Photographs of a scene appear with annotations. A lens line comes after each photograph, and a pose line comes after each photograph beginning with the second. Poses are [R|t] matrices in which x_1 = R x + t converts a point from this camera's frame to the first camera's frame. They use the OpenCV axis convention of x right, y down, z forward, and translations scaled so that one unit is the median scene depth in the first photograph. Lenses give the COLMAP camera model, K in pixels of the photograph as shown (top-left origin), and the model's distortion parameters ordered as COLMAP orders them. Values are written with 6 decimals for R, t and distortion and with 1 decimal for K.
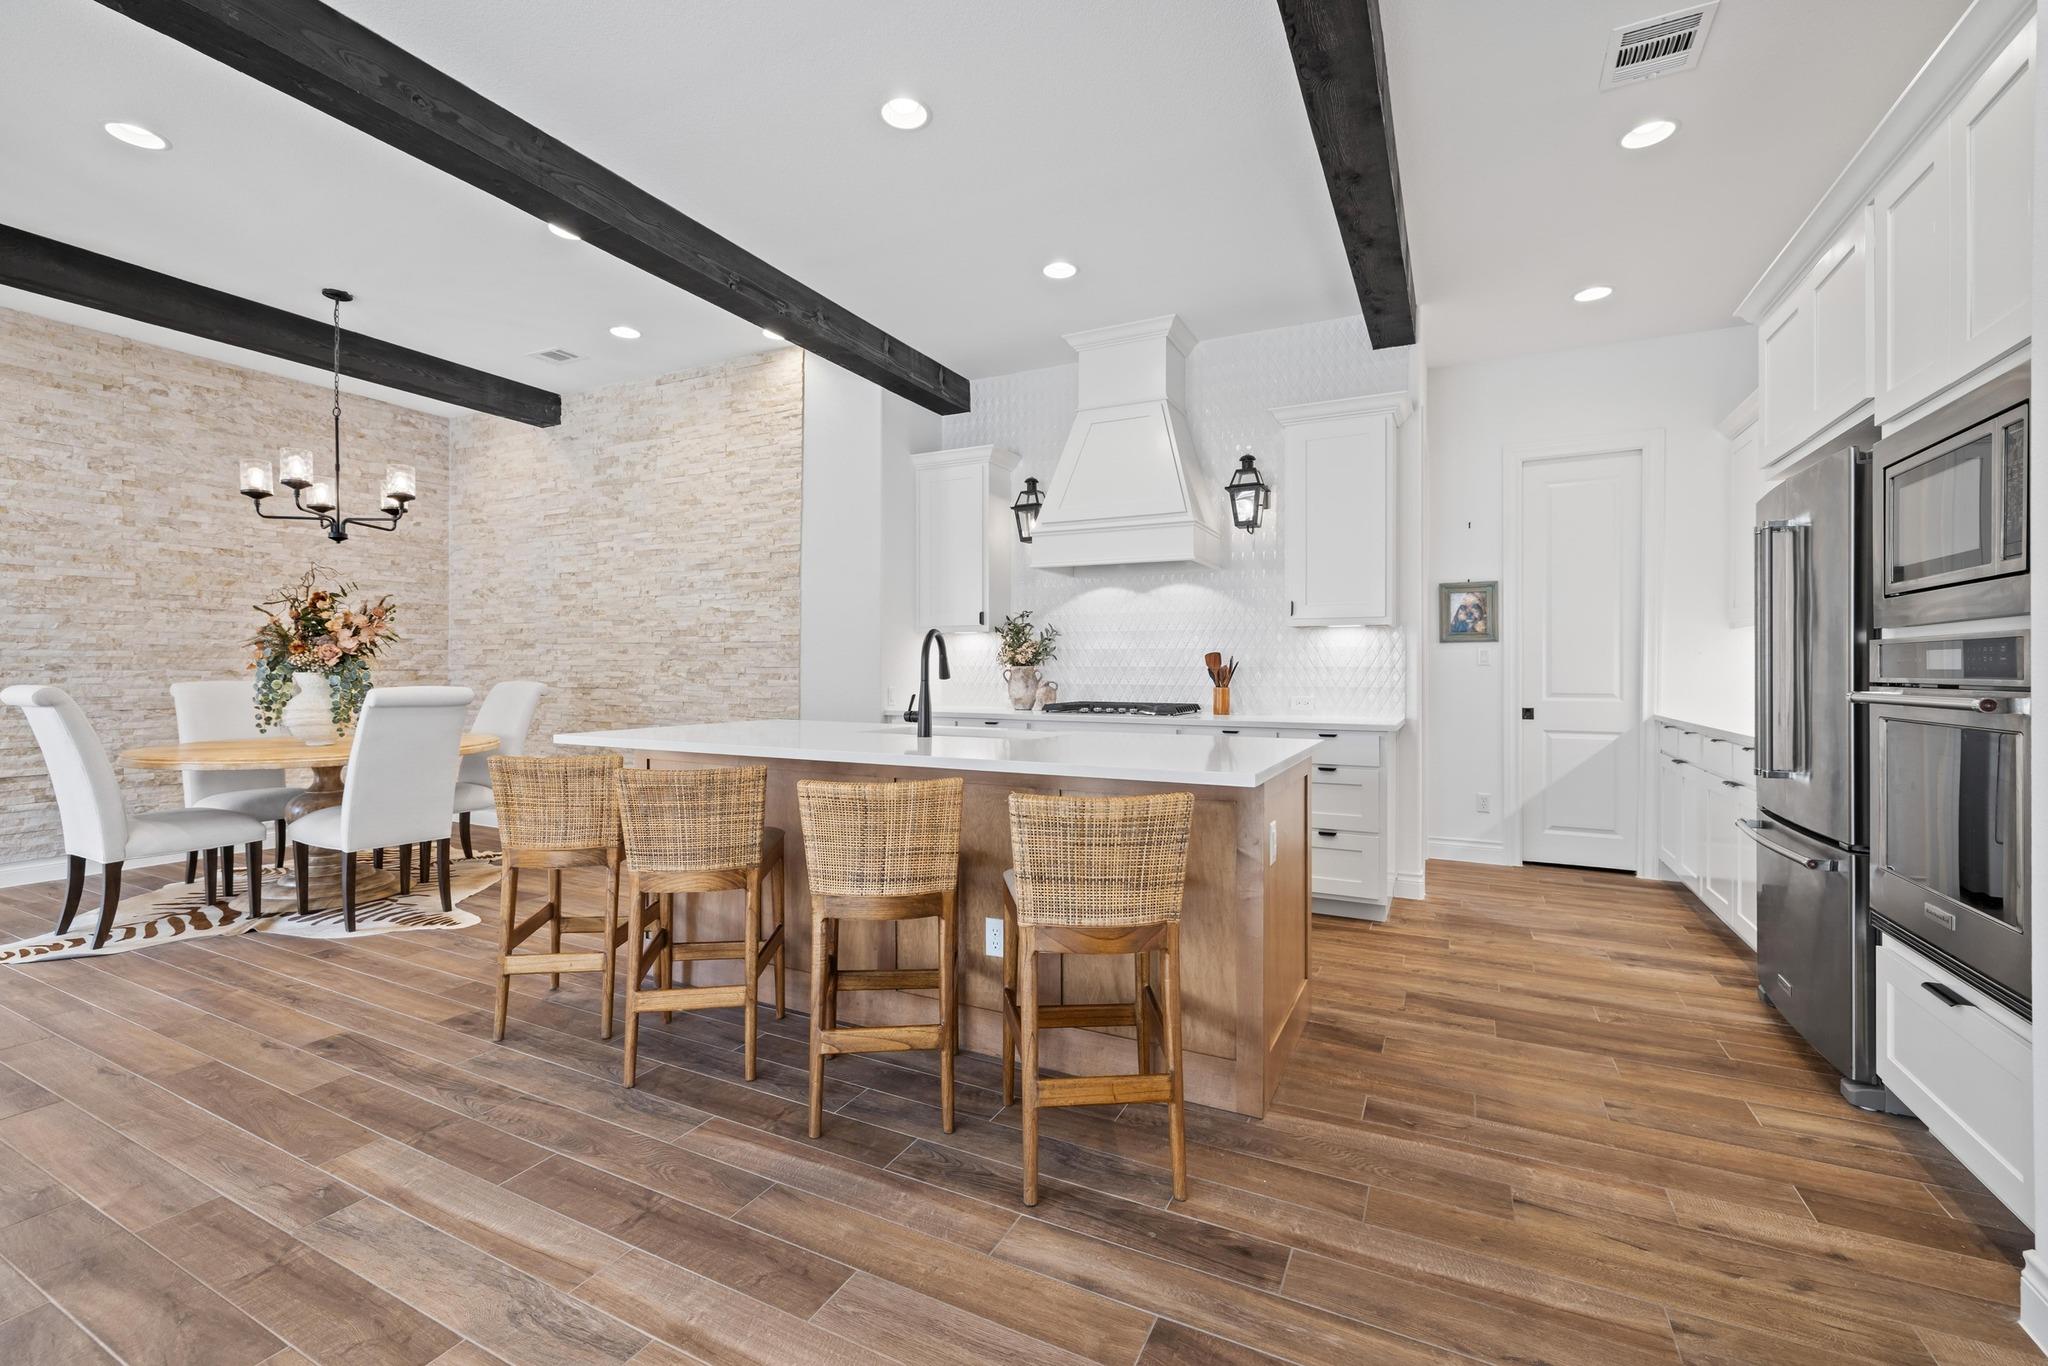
lens RADIAL K [[875.0, 0, 1018.1], [0, 875.0, 674.7], [0, 0, 1]] dist [0.000869, 0.000085]
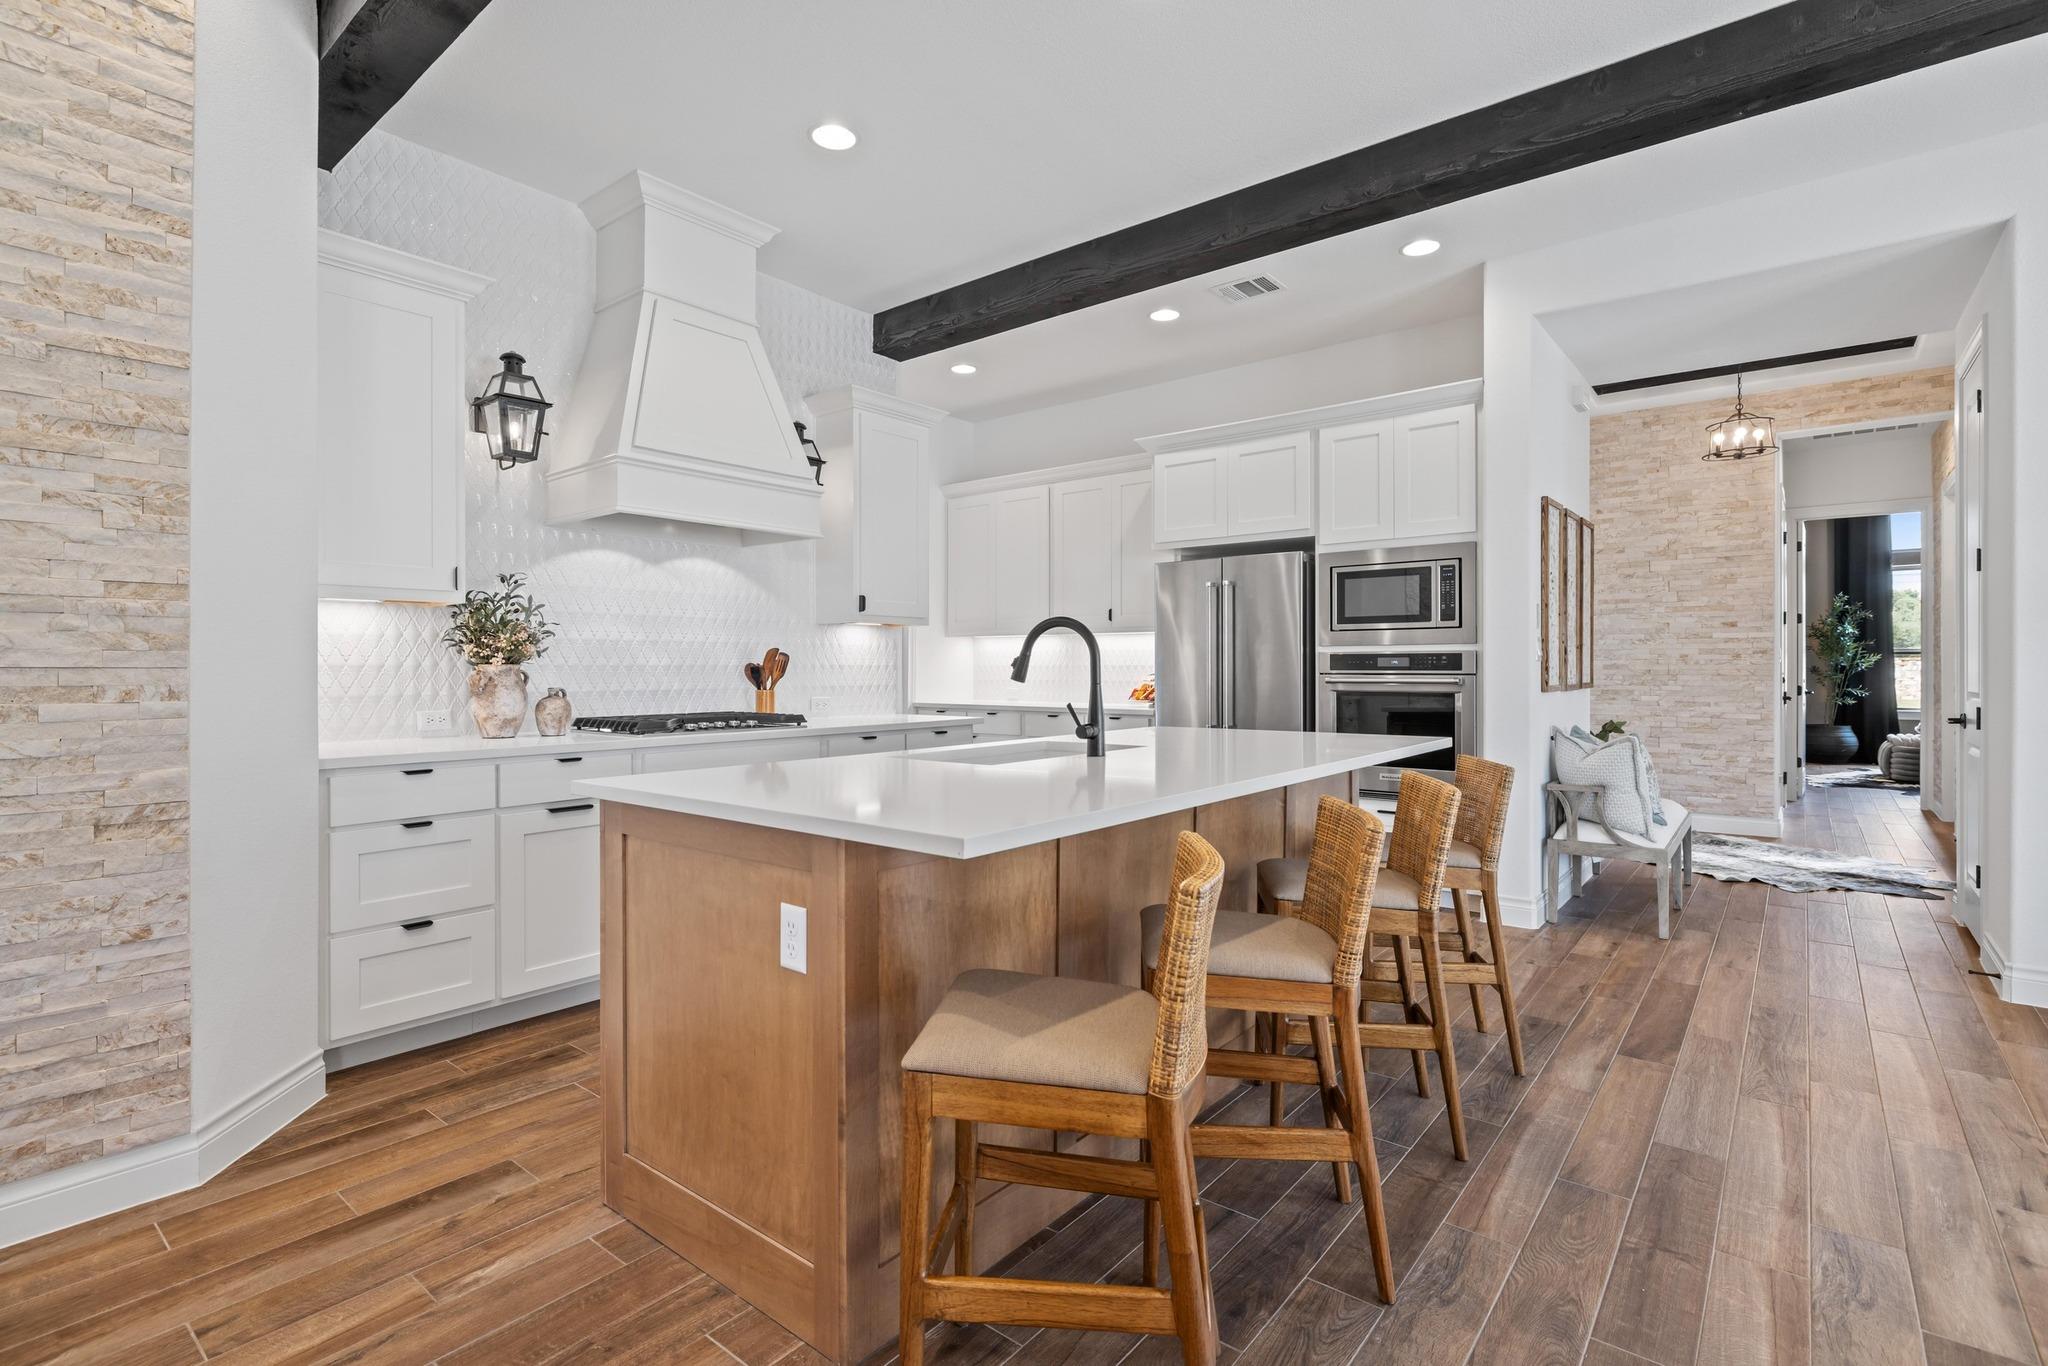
lens RADIAL K [[965.6, 0, 1021.2], [0, 965.6, 667.6], [0, 0, 1]] dist [0.001473, -0.000180]
pose [[0.207289, -0.004386, 0.978270, -1.101487], [0.009988, 0.999947, 0.002367, -0.010995], [-0.978229, 0.009280, 0.207322, 1.011861]]
